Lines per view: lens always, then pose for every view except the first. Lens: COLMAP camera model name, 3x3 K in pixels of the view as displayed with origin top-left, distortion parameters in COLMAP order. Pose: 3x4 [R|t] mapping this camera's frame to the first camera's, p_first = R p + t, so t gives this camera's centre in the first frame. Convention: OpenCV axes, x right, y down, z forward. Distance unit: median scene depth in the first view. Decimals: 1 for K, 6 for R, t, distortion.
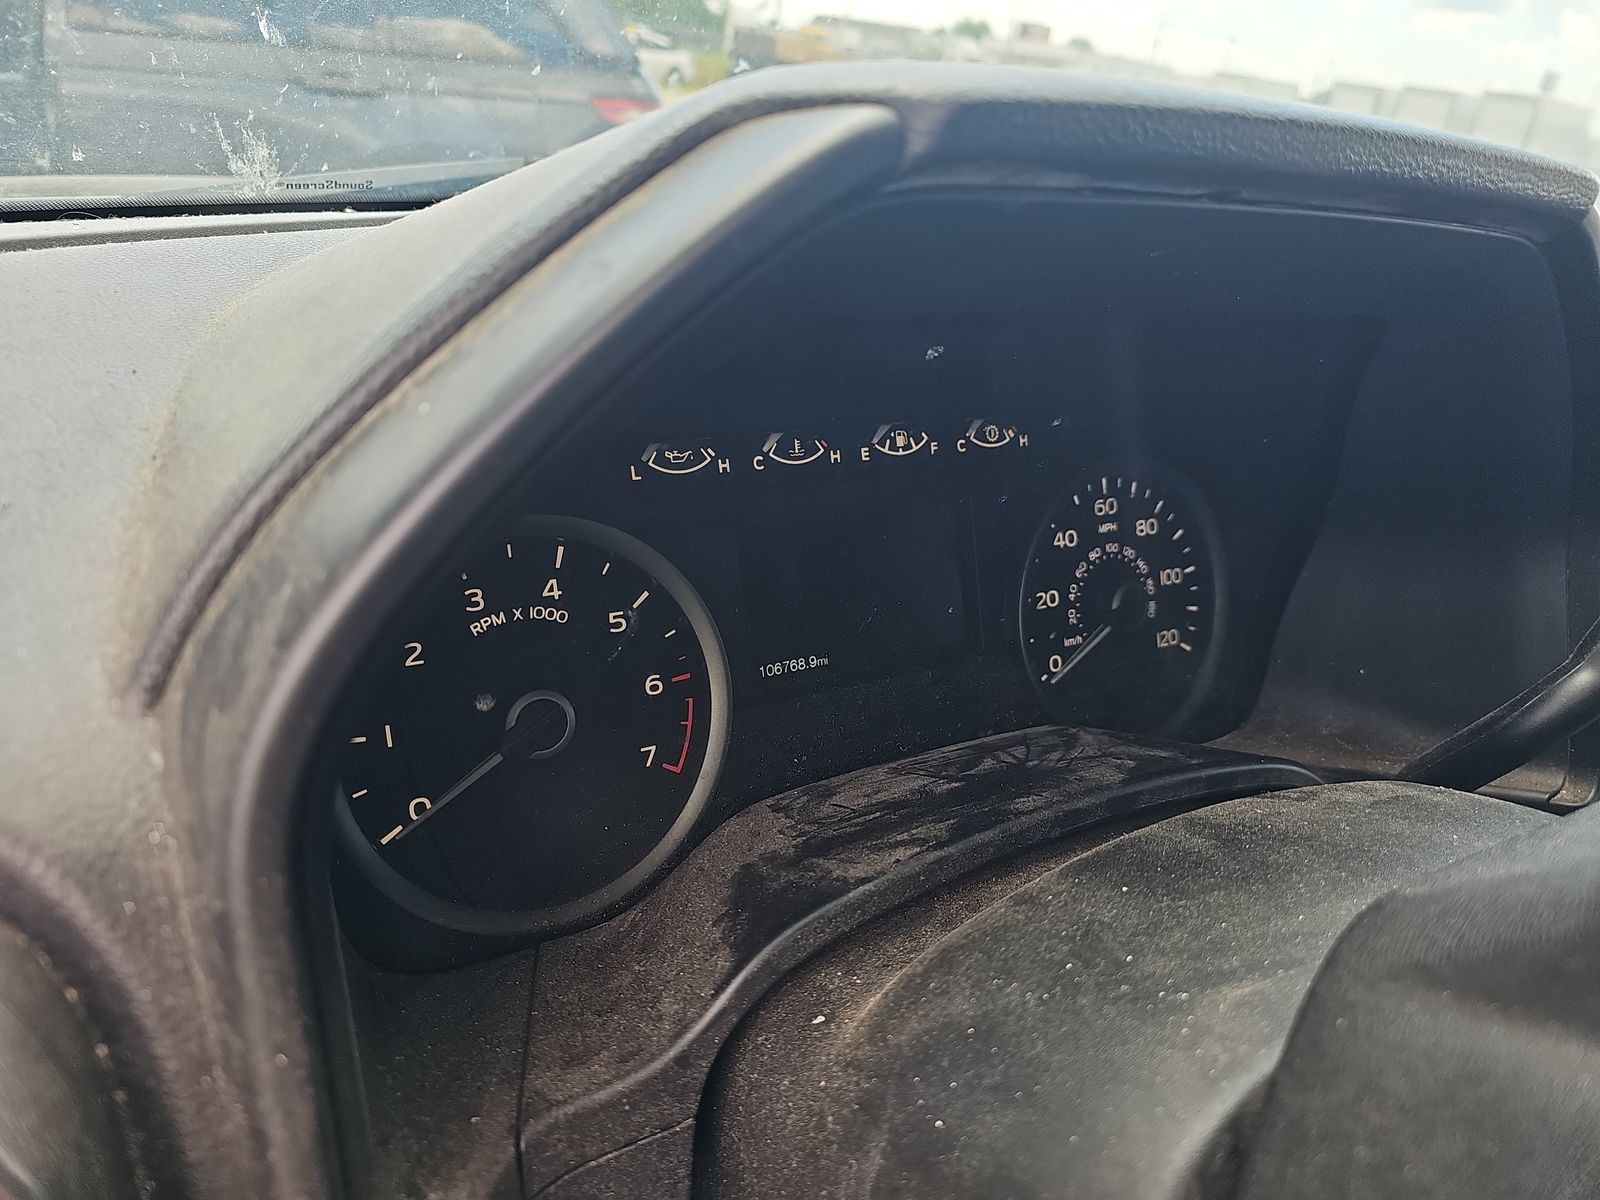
lens RADIAL K [[1069.0, 0, 800.0], [0, 1069.0, 600.0], [0, 0, 1]] dist [0.112015, -0.129709]
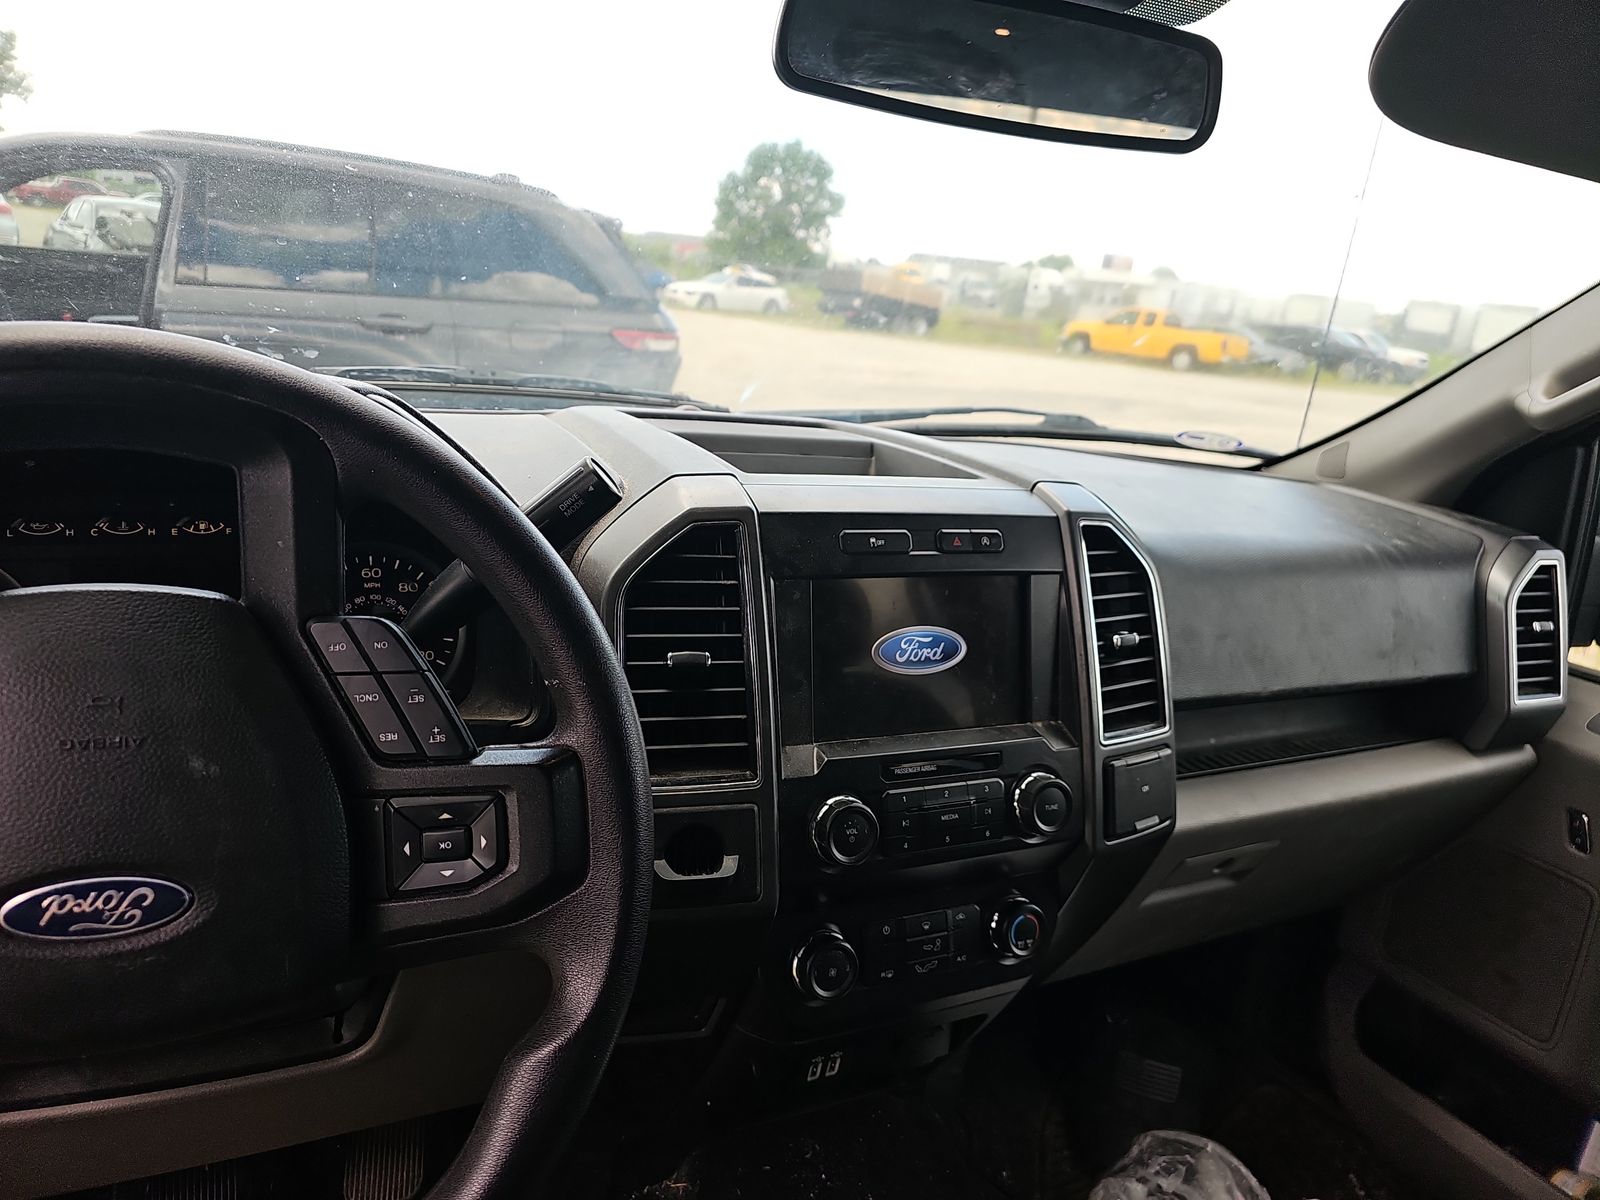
lens RADIAL K [[1061.3, 0, 798.6], [0, 1061.3, 574.9], [0, 0, 1]] dist [0.038907, -0.042873]
pose [[0.994902, 0.008356, -0.100500, 1.288088], [-0.028088, 0.980088, -0.196568, 0.261999], [0.096856, 0.198389, 0.975326, -0.658728]]
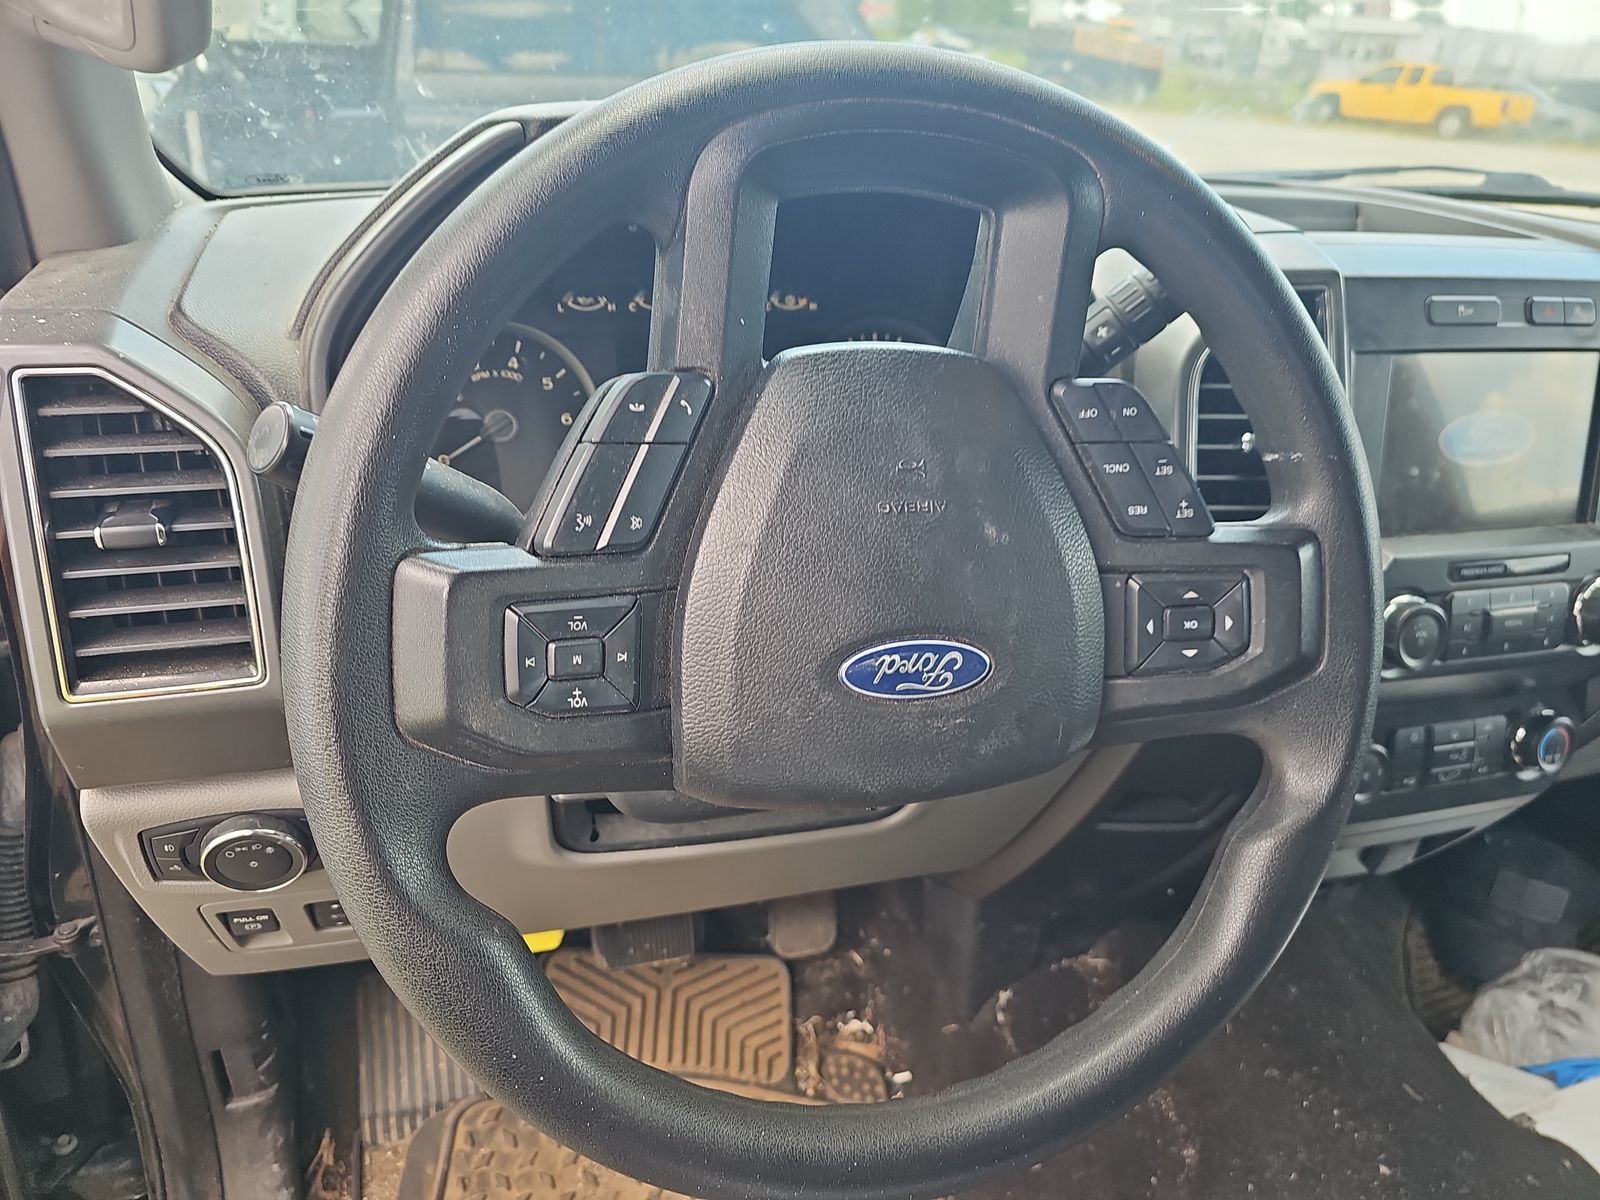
lens RADIAL K [[1073.1, 0, 800.0], [0, 1073.1, 600.0], [0, 0, 1]] dist [0.045116, -0.051338]
pose [[0.967174, 0.060219, -0.246876, 0.681901], [-0.059947, 0.998164, 0.008625, 0.321405], [0.246942, 0.006458, 0.969009, -0.687902]]
